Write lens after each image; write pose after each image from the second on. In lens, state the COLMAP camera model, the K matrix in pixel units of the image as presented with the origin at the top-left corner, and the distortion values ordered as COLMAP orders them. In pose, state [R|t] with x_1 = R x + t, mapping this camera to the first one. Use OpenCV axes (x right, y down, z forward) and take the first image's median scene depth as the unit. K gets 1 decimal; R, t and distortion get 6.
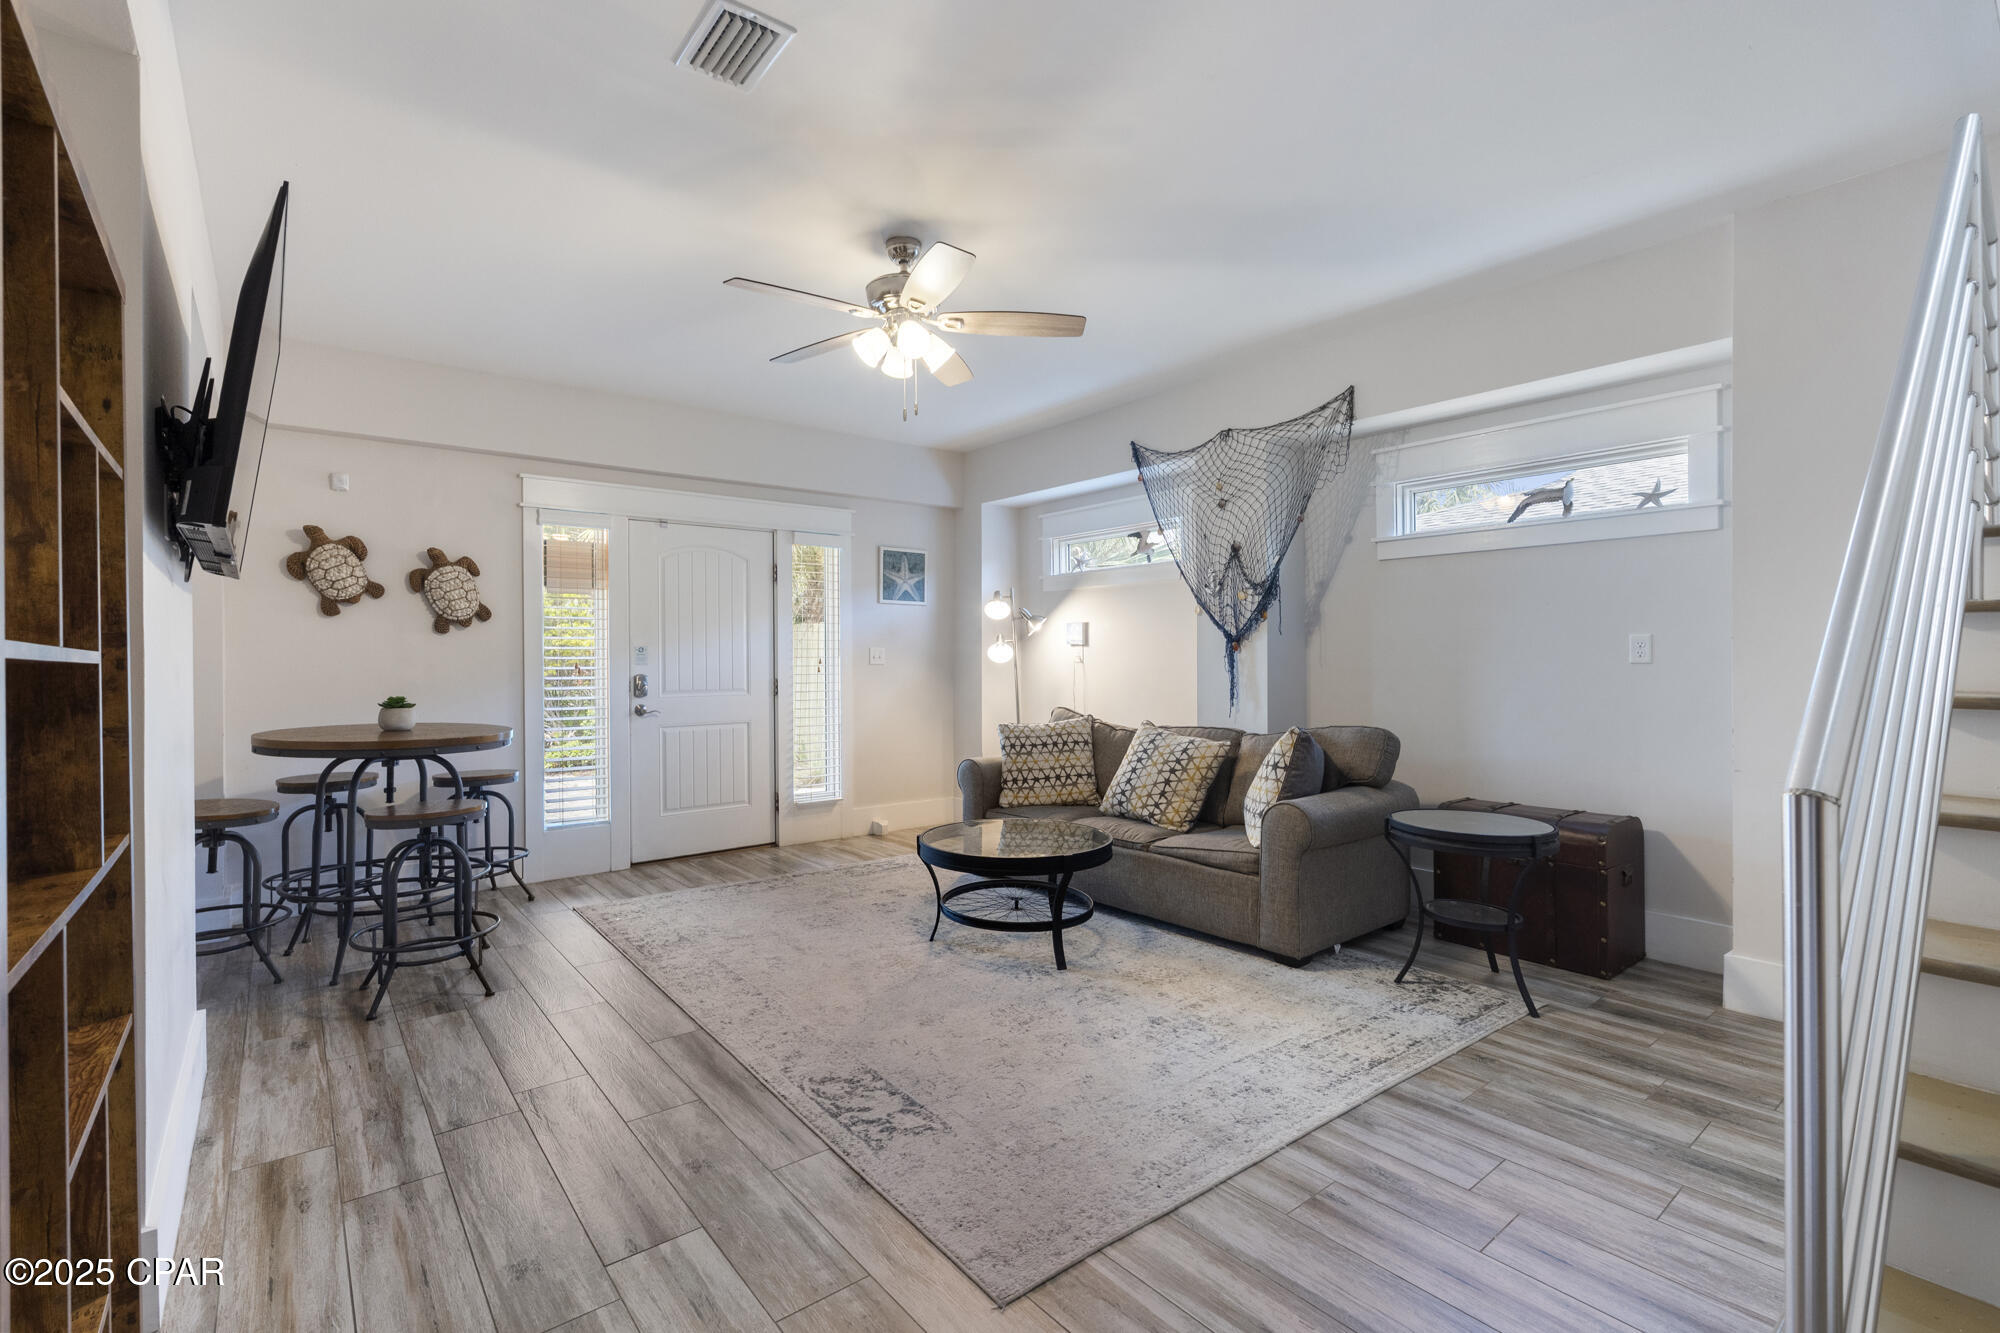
lens RADIAL K [[889.4, 0, 990.5], [0, 889.4, 665.4], [0, 0, 1]] dist [-0.006713, 0.000688]
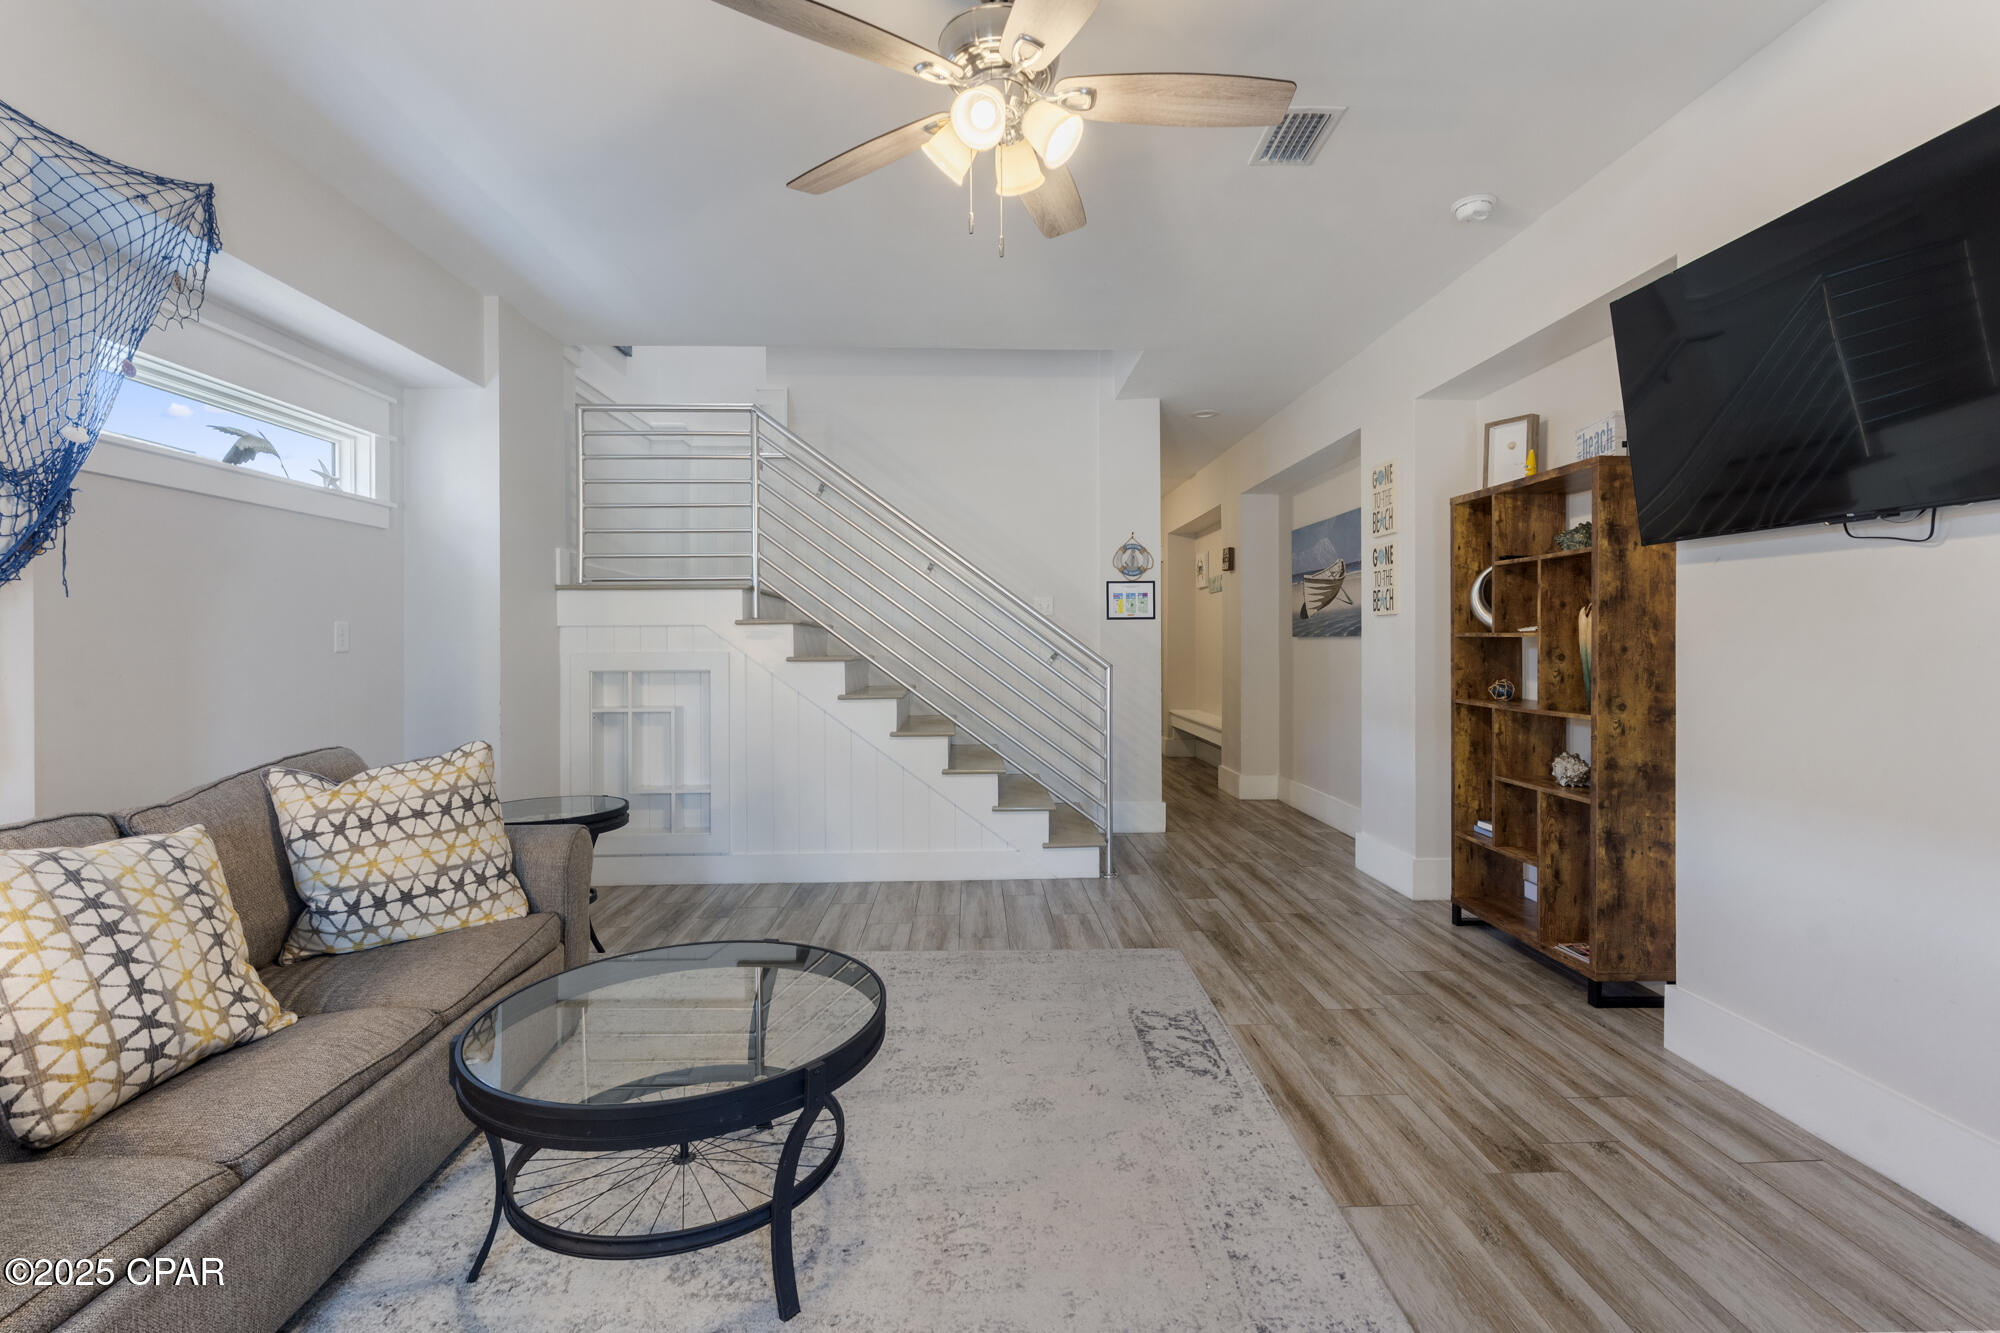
lens RADIAL K [[889.4, 0, 1002.2], [0, 889.4, 650.7], [0, 0, 1]] dist [-0.006713, 0.000688]
pose [[-0.801089, 0.003285, 0.598536, -0.393660], [0.014578, 0.999795, 0.014025, -0.006670], [-0.598367, 0.019961, -0.800973, 1.259400]]
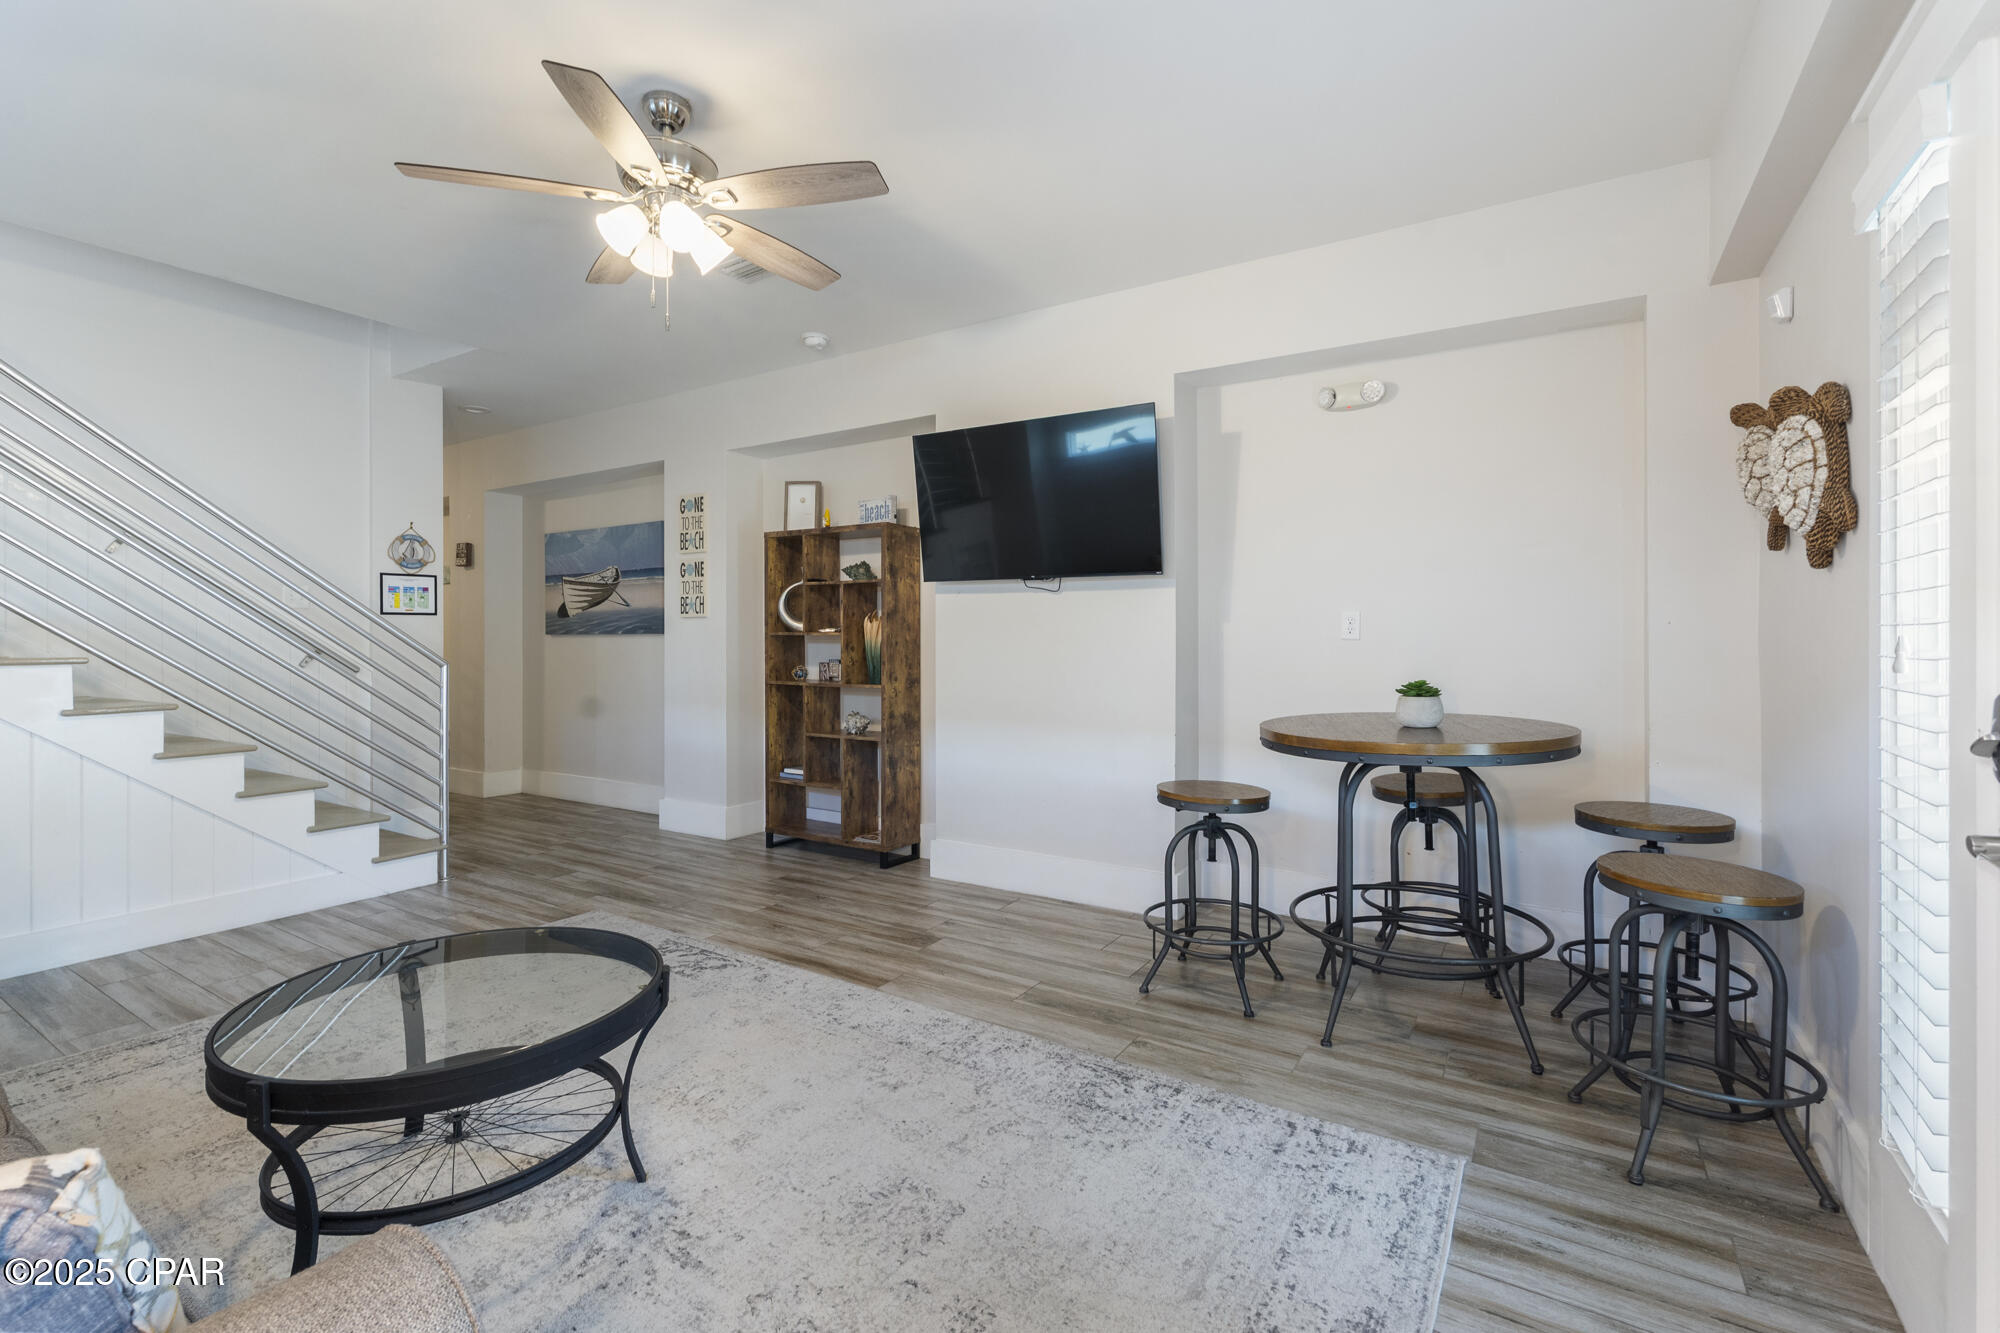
lens RADIAL K [[889.4, 0, 983.8], [0, 889.4, 645.8], [0, 0, 1]] dist [-0.006713, 0.000688]
pose [[-0.947846, 0.010819, -0.318546, -0.093158], [0.004880, 0.999799, 0.019437, -0.009371], [0.318693, 0.016869, -0.947708, 1.534590]]
